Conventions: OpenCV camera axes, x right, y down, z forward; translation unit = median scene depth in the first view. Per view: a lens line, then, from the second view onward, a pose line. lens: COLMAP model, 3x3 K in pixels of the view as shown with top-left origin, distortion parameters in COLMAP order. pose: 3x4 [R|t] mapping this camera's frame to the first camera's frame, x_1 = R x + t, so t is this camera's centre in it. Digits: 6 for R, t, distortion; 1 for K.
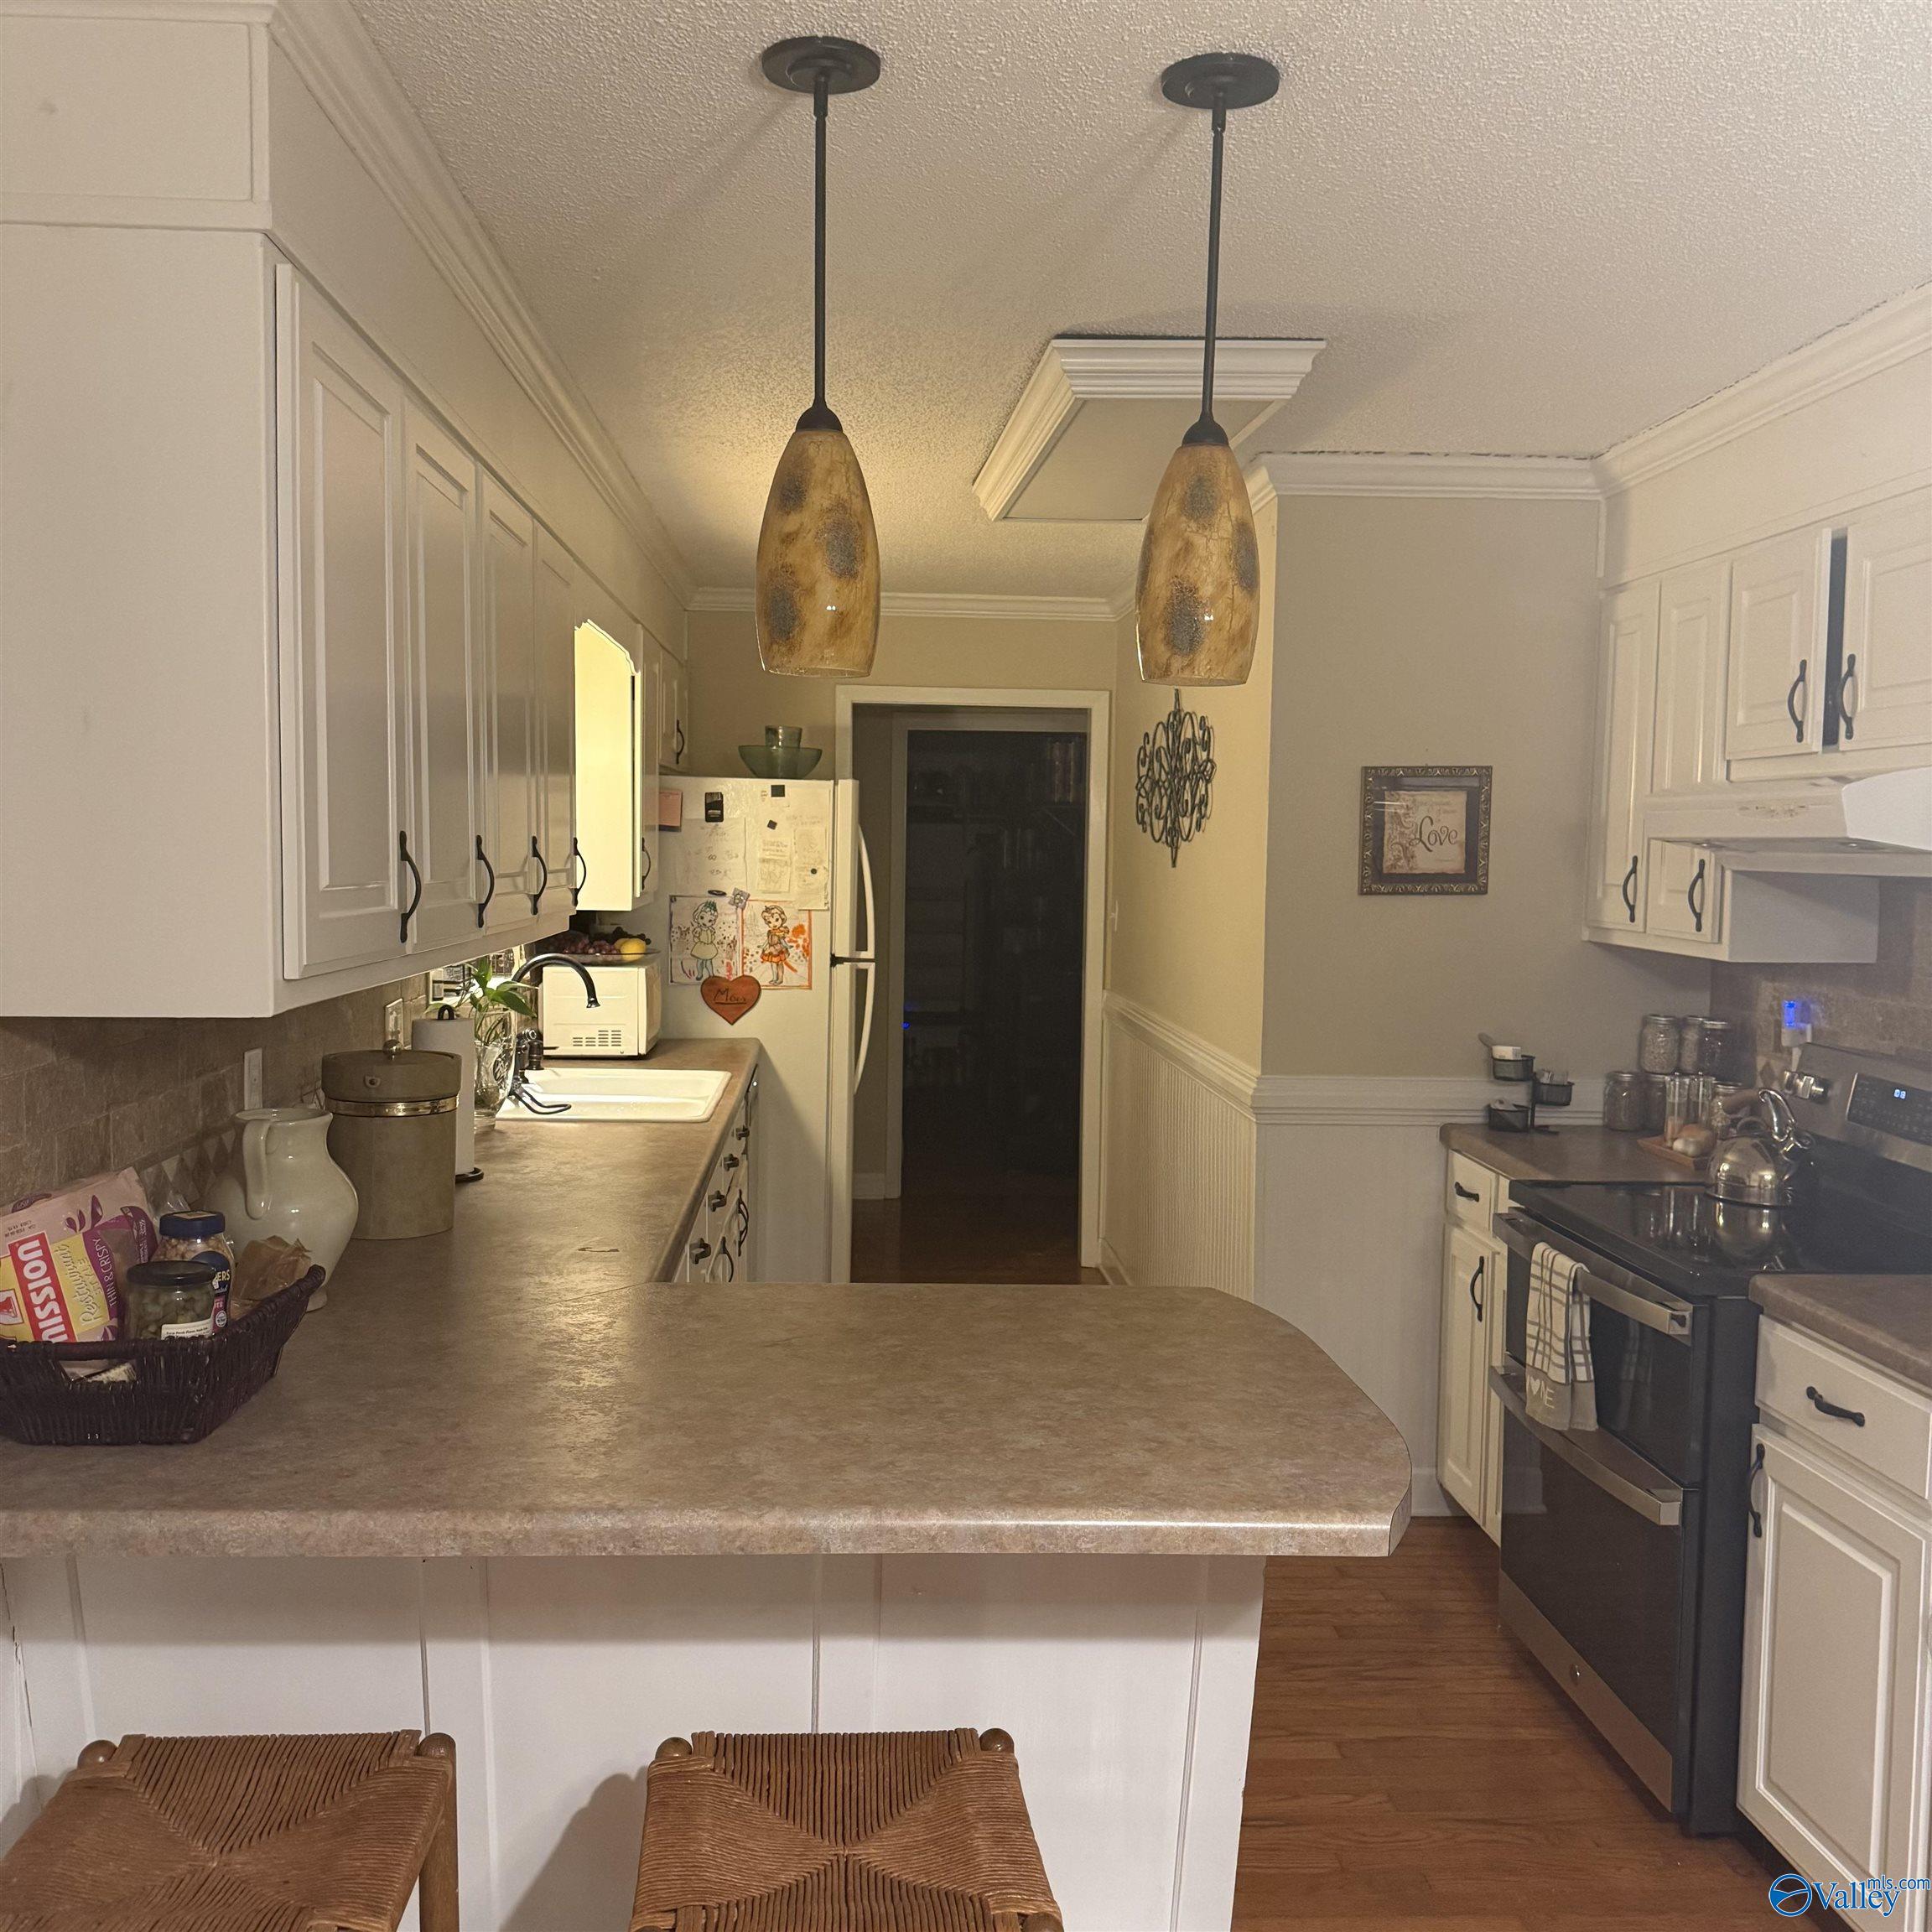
lens RADIAL K [[1924.3, 0, 874.0], [0, 1924.3, 961.7], [0, 0, 1]] dist [0.137916, -0.305148]
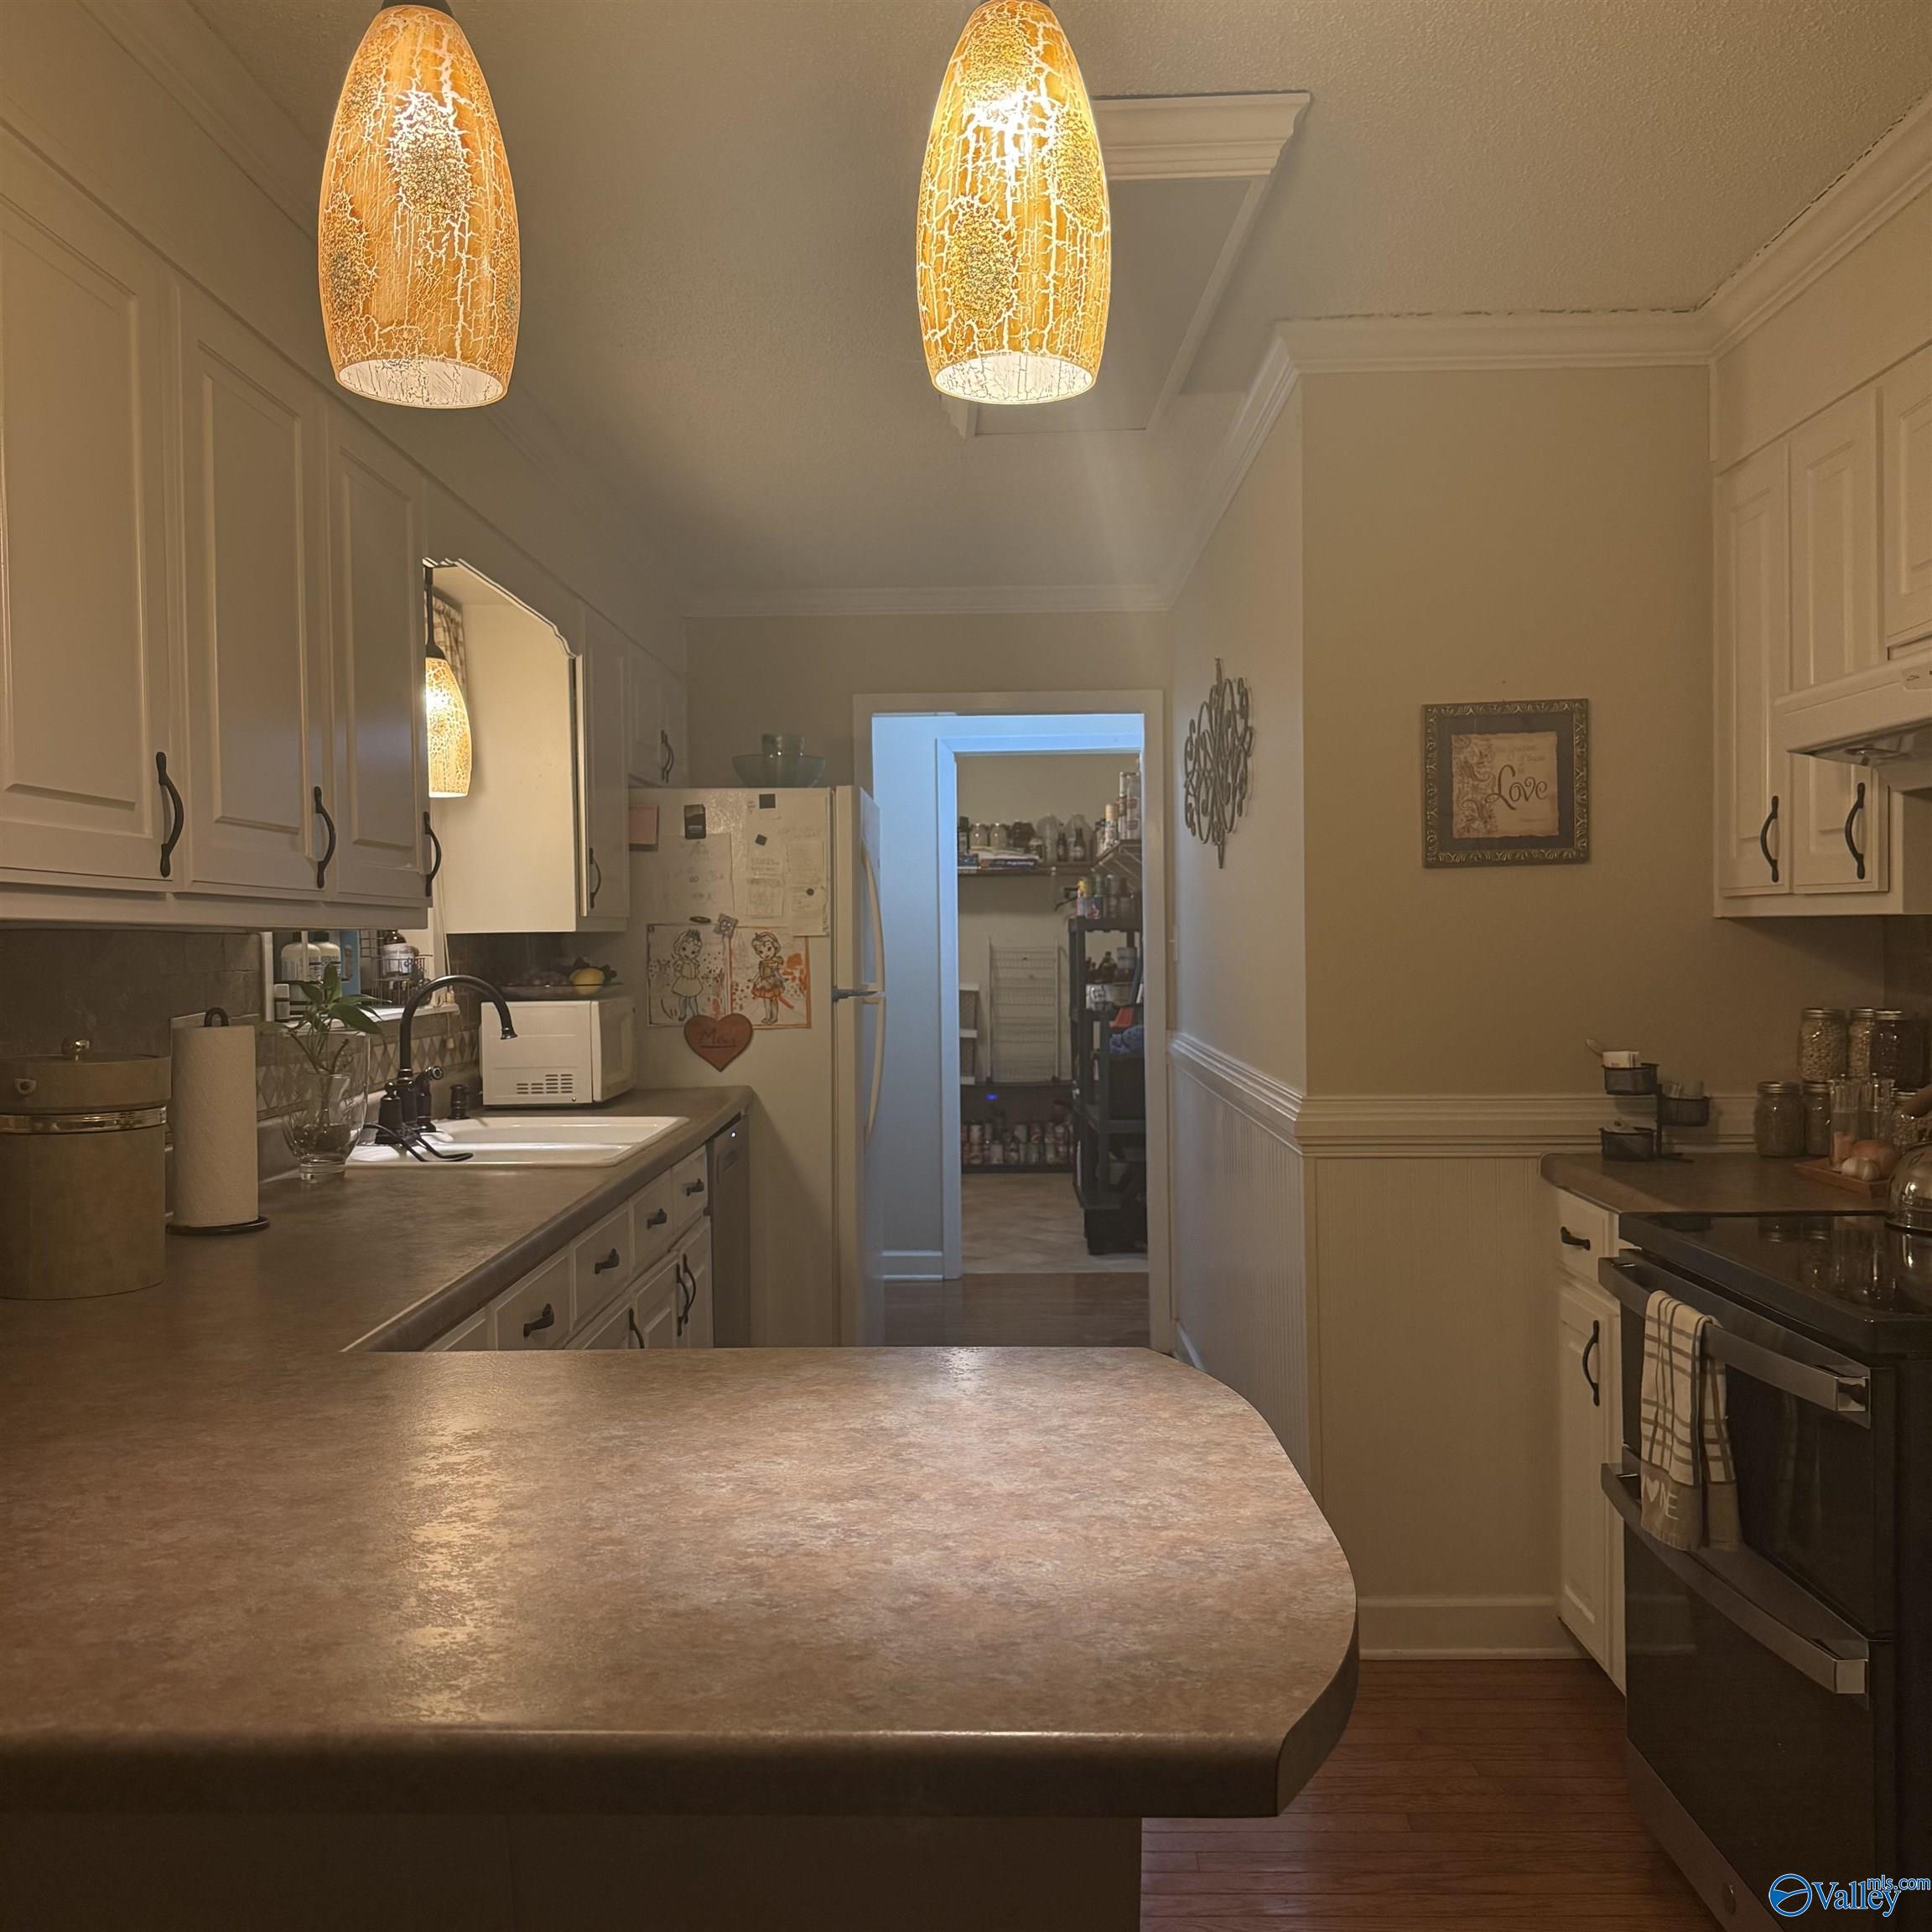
lens RADIAL K [[1924.3, 0, 874.0], [0, 1924.3, 961.7], [0, 0, 1]] dist [0.137916, -0.305148]
pose [[0.996744, -0.026420, -0.076177, 0.085073], [0.022497, 0.998398, -0.051907, 0.040940], [0.077426, 0.050024, 0.995742, 0.190266]]
